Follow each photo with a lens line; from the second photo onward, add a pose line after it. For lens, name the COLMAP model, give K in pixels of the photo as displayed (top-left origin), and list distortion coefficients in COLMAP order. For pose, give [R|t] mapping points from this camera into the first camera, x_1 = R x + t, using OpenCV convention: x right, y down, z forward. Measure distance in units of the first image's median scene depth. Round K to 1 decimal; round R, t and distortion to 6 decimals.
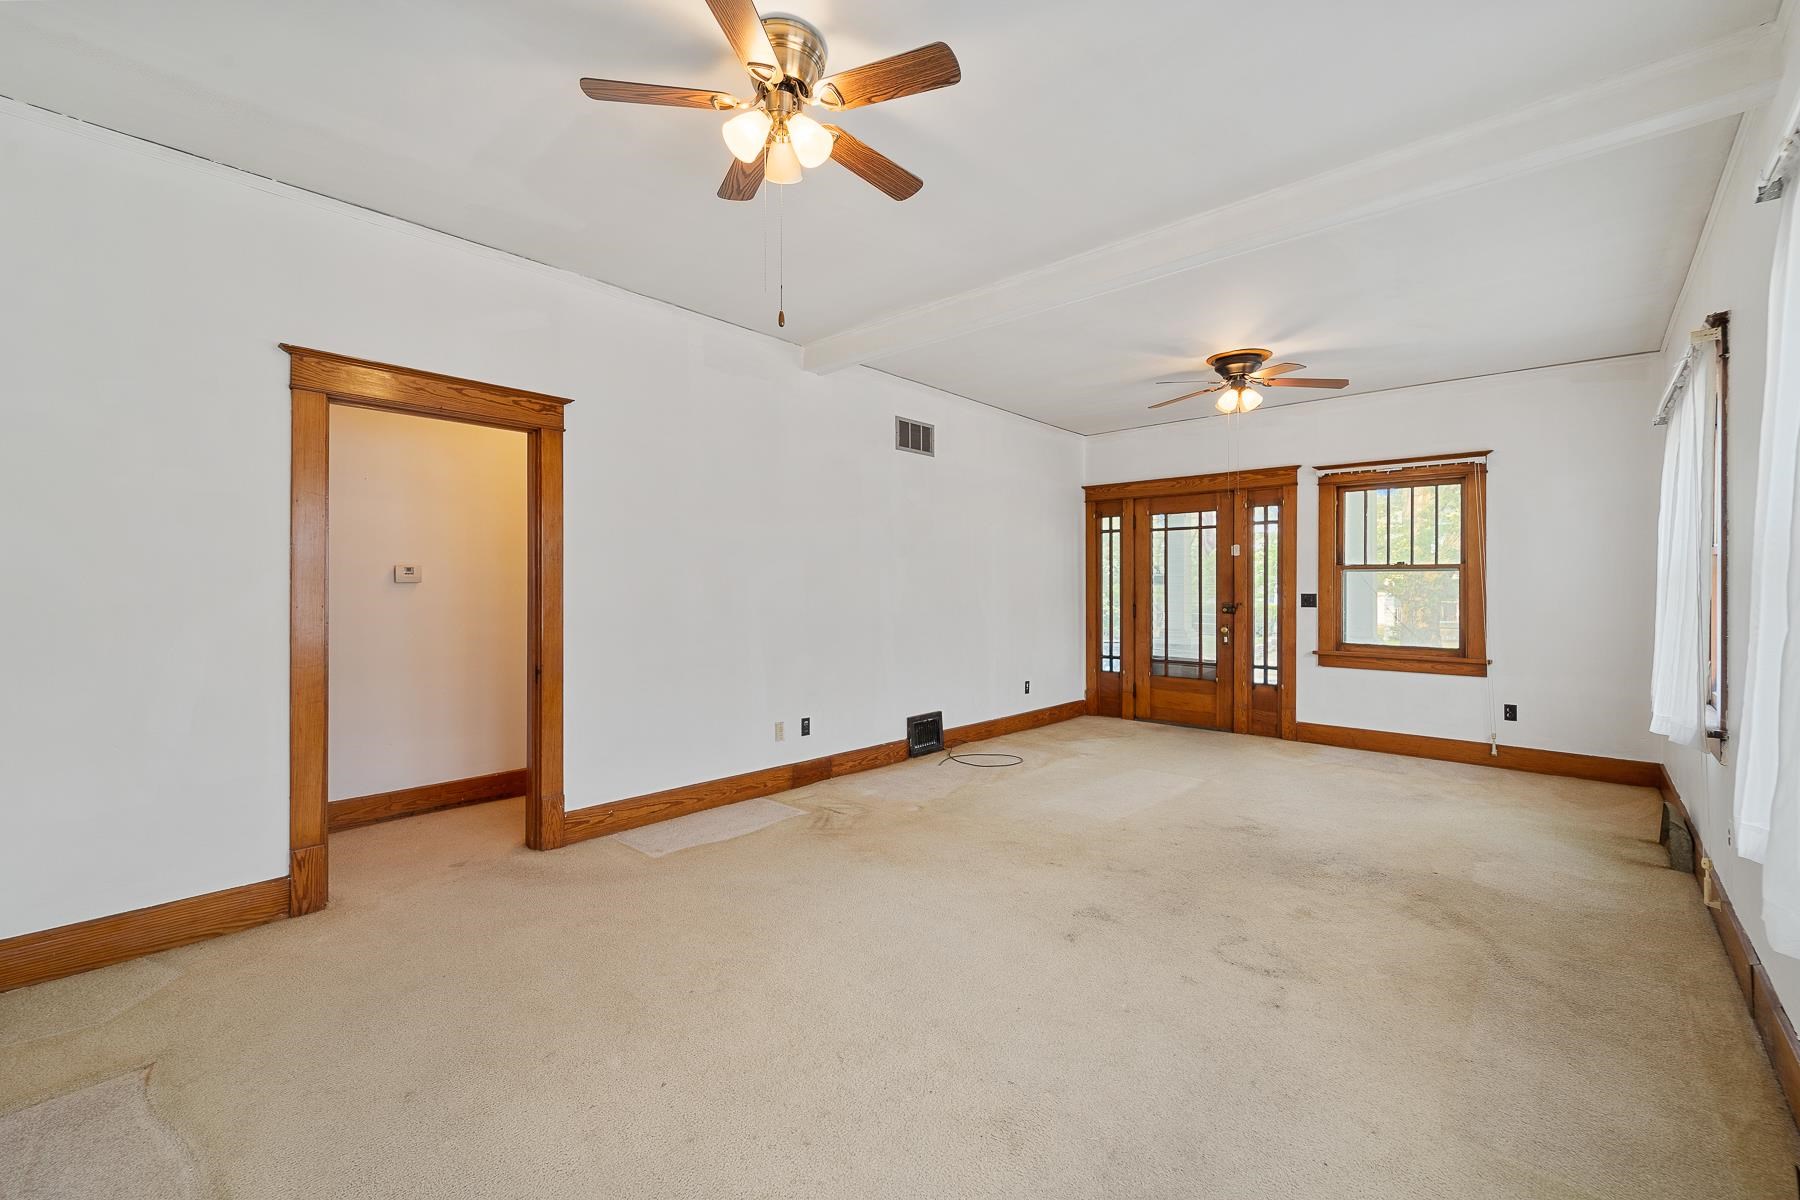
lens RADIAL K [[743.0, 0, 889.5], [0, 743.0, 585.0], [0, 0, 1]] dist [0.000912, 0.000077]
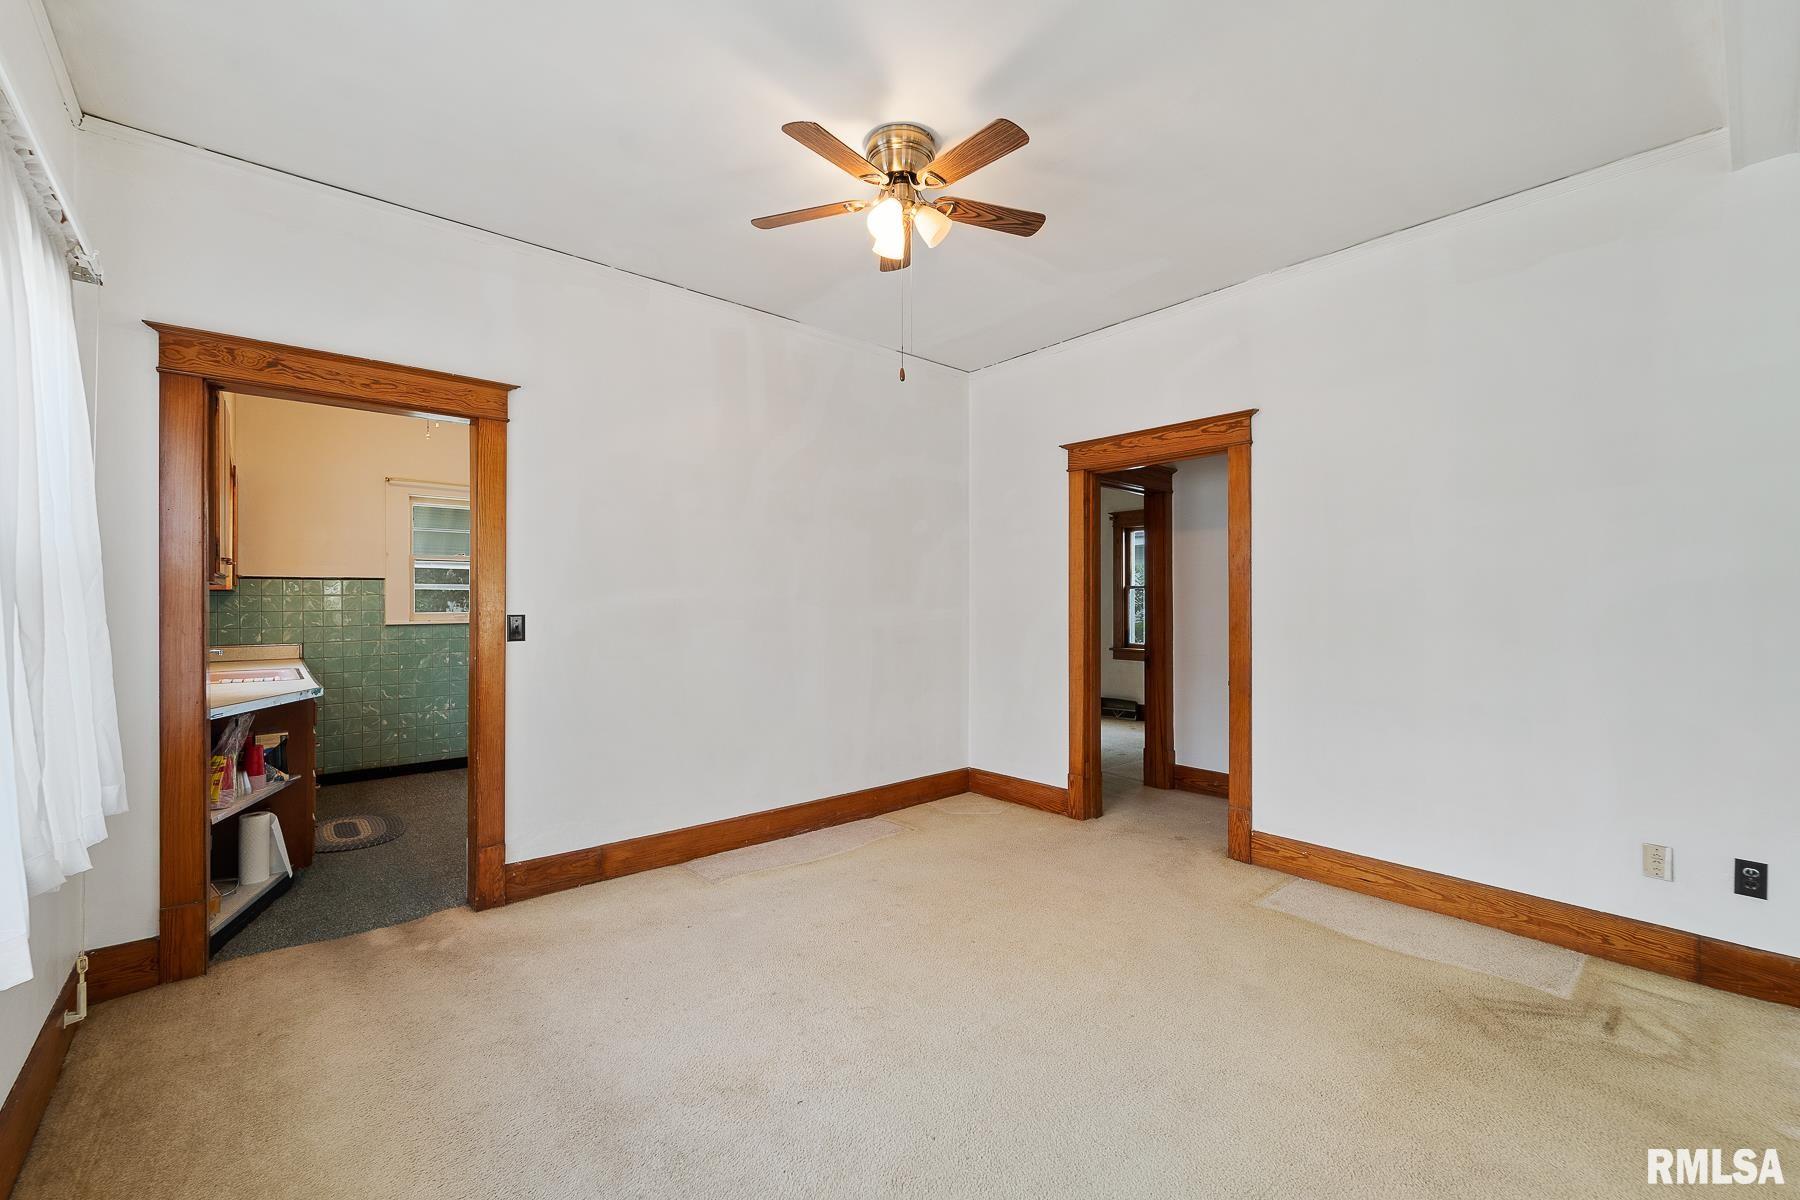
lens RADIAL K [[729.8, 0, 900.0], [0, 729.8, 600.0], [0, 0, 1]] dist [0.000705, -0.000043]
pose [[-0.107411, -0.006449, -0.994194, 0.336176], [0.003279, 0.999971, -0.006841, 0.003967], [0.994209, -0.003995, -0.107387, 0.375127]]
